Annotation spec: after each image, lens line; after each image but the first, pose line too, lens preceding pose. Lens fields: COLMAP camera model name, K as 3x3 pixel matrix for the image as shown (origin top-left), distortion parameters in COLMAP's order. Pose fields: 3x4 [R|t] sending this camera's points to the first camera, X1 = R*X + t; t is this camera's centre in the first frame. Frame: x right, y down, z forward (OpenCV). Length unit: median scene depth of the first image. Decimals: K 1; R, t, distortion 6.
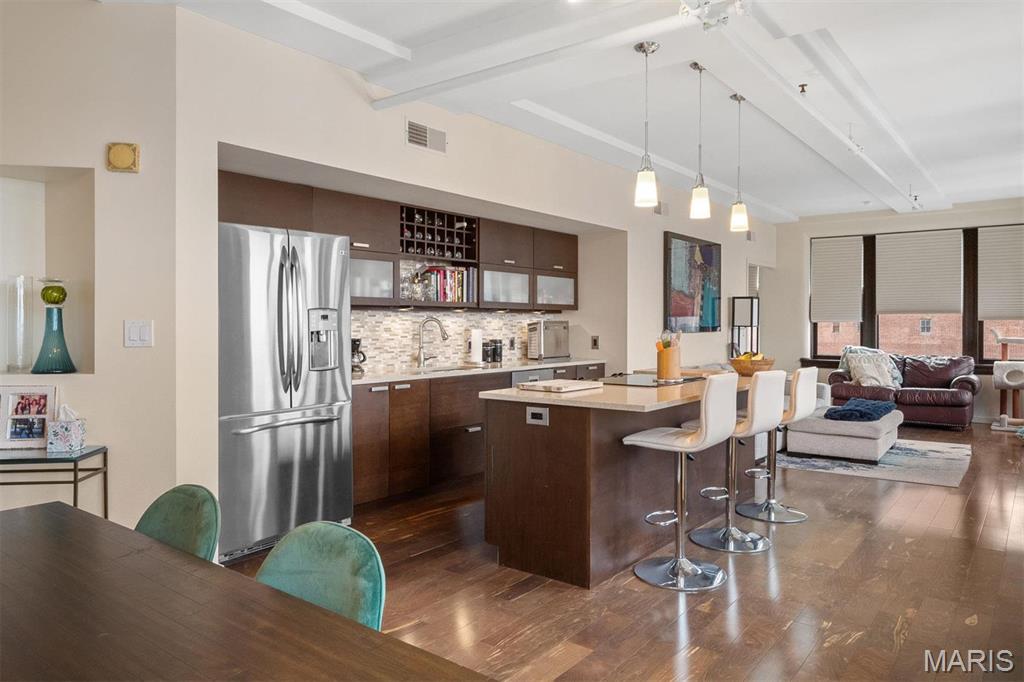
lens RADIAL K [[694.2, 0, 514.3], [0, 694.2, 333.2], [0, 0, 1]] dist [-0.013966, -0.002669]
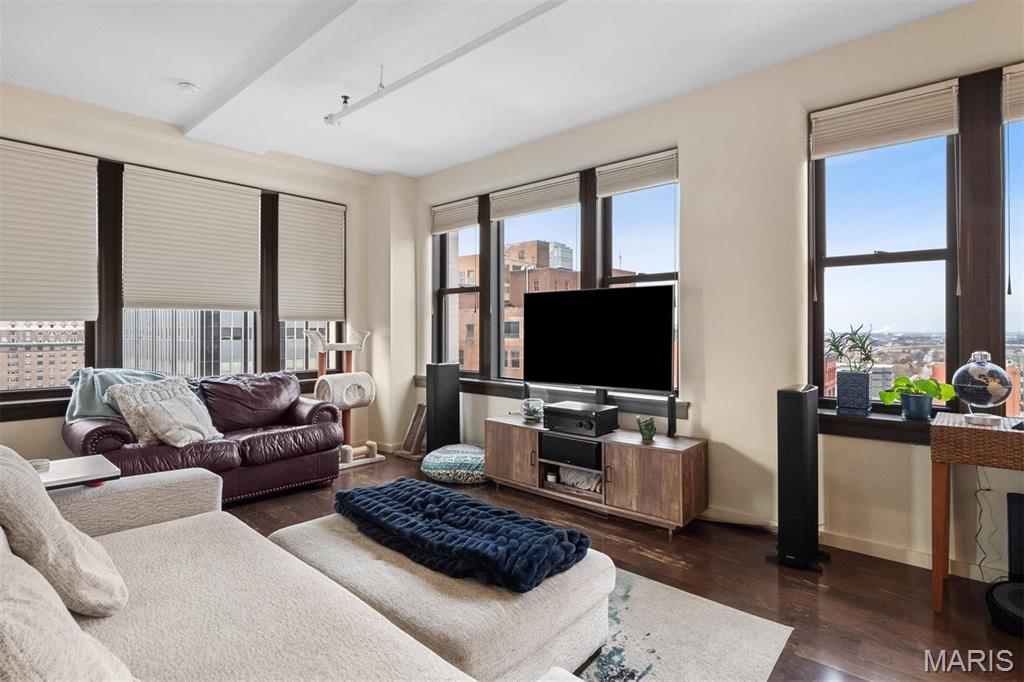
lens RADIAL K [[522.8, 0, 503.0], [0, 522.8, 335.3], [0, 0, 1]] dist [-0.000466, -0.002301]
pose [[0.094620, -0.014014, 0.995415, 0.049759], [0.011354, 0.999851, 0.012997, -0.002566], [-0.995449, 0.010073, 0.094765, 0.248002]]
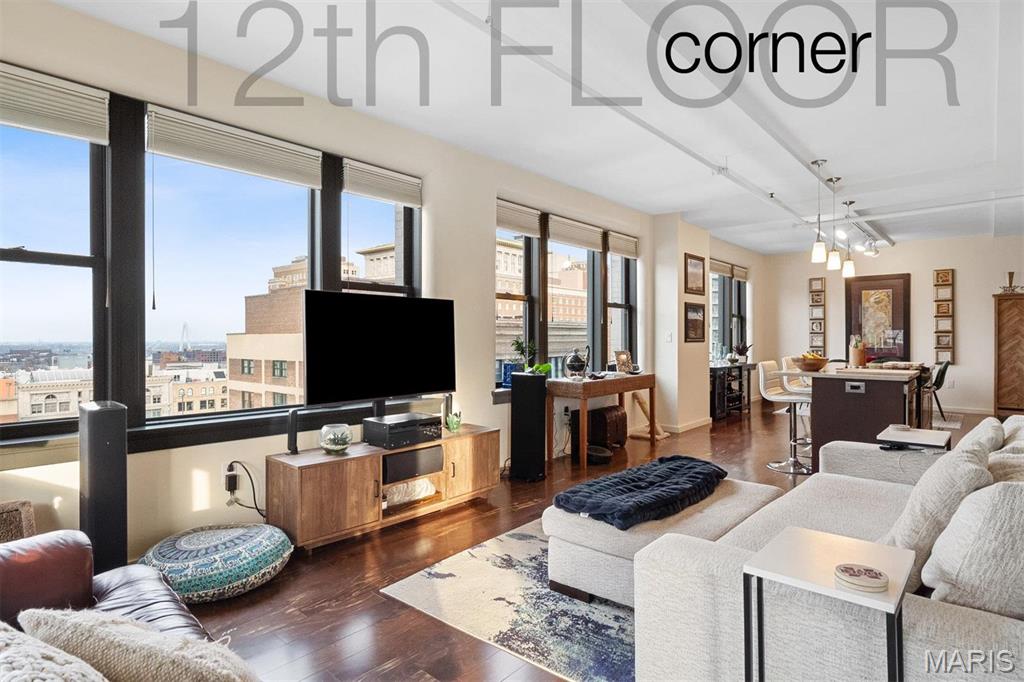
lens RADIAL K [[566.4, 0, 510.1], [0, 566.4, 338.7], [0, 0, 1]] dist [0.007797, 0.015897]
pose [[-0.997691, 0.001020, 0.067908, 0.647318], [0.002071, 0.999879, 0.015409, -0.010328], [-0.067884, 0.015514, -0.997573, 1.035863]]
